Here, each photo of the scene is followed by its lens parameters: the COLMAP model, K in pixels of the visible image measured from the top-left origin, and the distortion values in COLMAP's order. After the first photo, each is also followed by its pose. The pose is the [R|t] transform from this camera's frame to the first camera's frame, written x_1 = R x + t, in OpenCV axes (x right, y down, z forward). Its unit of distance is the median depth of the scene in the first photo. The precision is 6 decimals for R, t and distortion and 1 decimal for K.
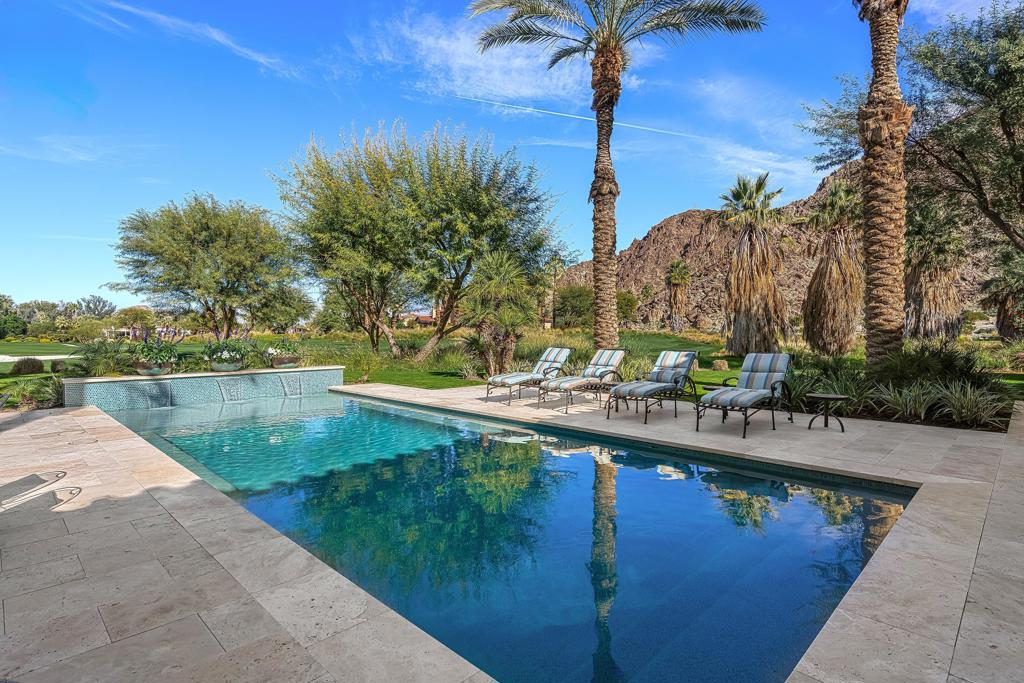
lens RADIAL K [[517.7, 0, 506.4], [0, 517.7, 340.6], [0, 0, 1]] dist [0.013202, -0.000537]
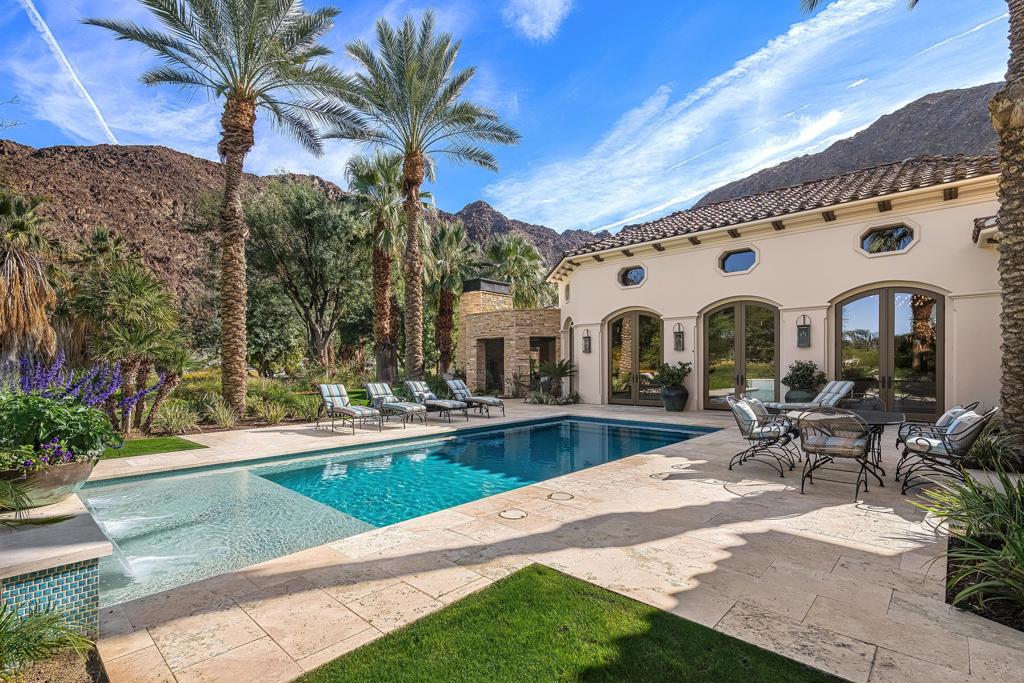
lens RADIAL K [[479.8, 0, 479.3], [0, 479.8, 363.8], [0, 0, 1]] dist [0.006541, -0.000251]
pose [[-0.012238, 0.008606, 0.999888, -0.694994], [0.020925, 0.999746, -0.008348, -0.011057], [-0.999706, 0.020820, -0.012415, 0.493975]]
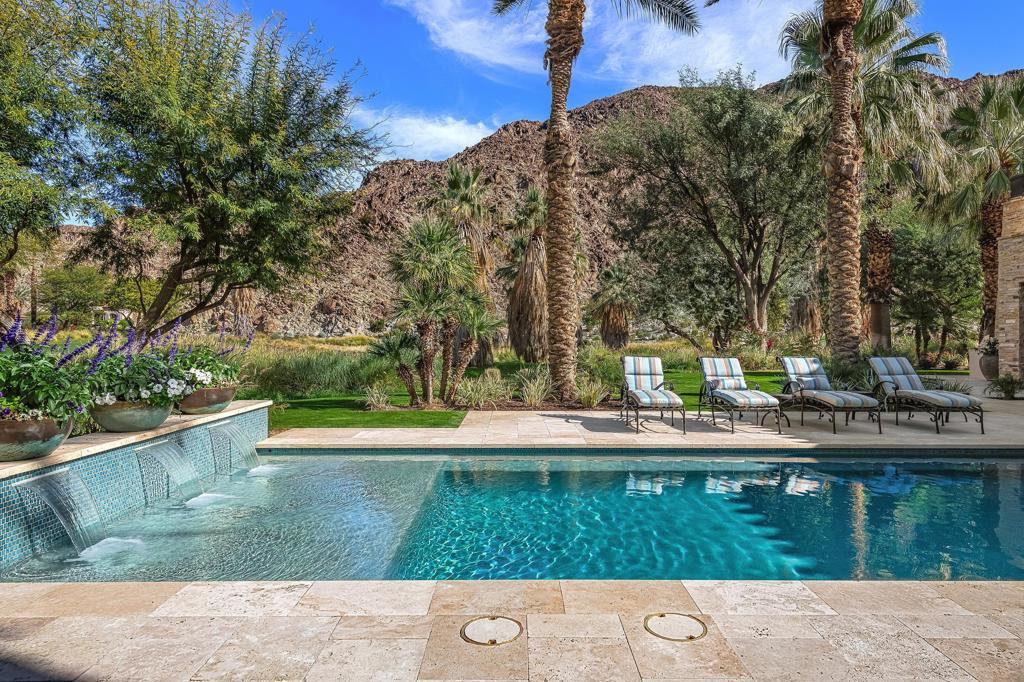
lens RADIAL K [[639.1, 0, 519.5], [0, 639.1, 338.1], [0, 0, 1]] dist [0.010257, -0.001777]
pose [[0.698348, 0.003642, 0.715749, -0.520809], [0.007313, 0.999899, -0.012224, -0.002792], [-0.715721, 0.013771, 0.698251, 0.327961]]
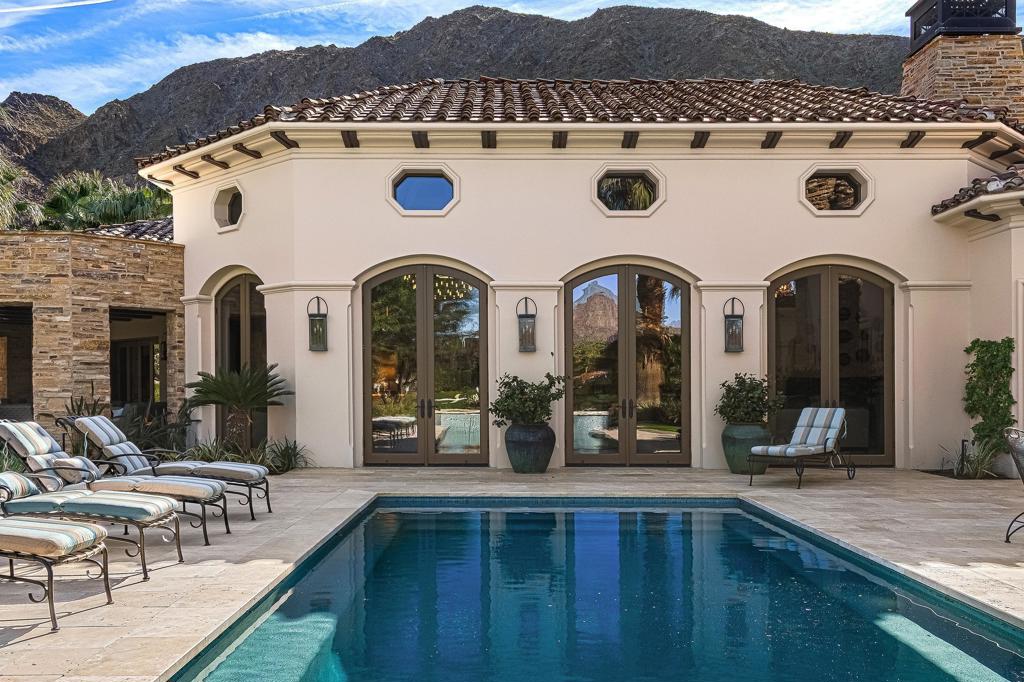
lens RADIAL K [[945.4, 0, 488.5], [0, 945.4, 390.7], [0, 0, 1]] dist [0.032558, 0.000000]
pose [[-0.712715, -0.005043, 0.701436, -0.369672], [0.012903, 0.999711, 0.020298, -0.017922], [-0.701335, 0.023518, -0.712444, 0.811441]]
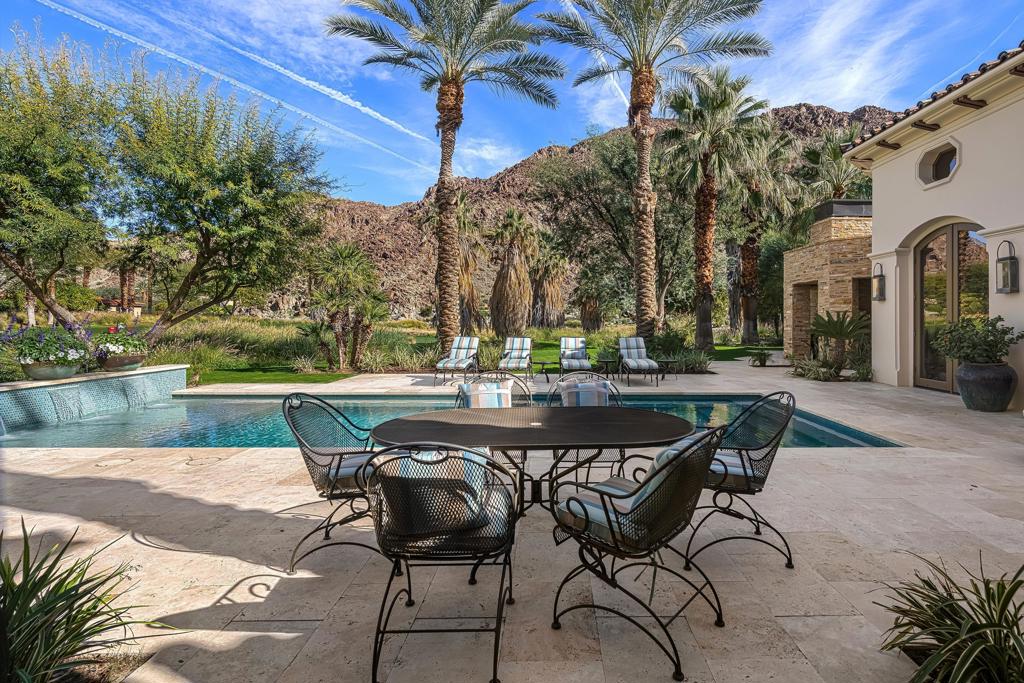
lens RADIAL K [[517.7, 0, 559.1], [0, 517.7, 323.8], [0, 0, 1]] dist [0.013202, -0.000537]
pose [[0.695109, 0.001324, 0.718903, -0.433186], [0.005939, 0.999954, -0.007584, -0.003816], [-0.718880, 0.009542, 0.695069, 0.018945]]
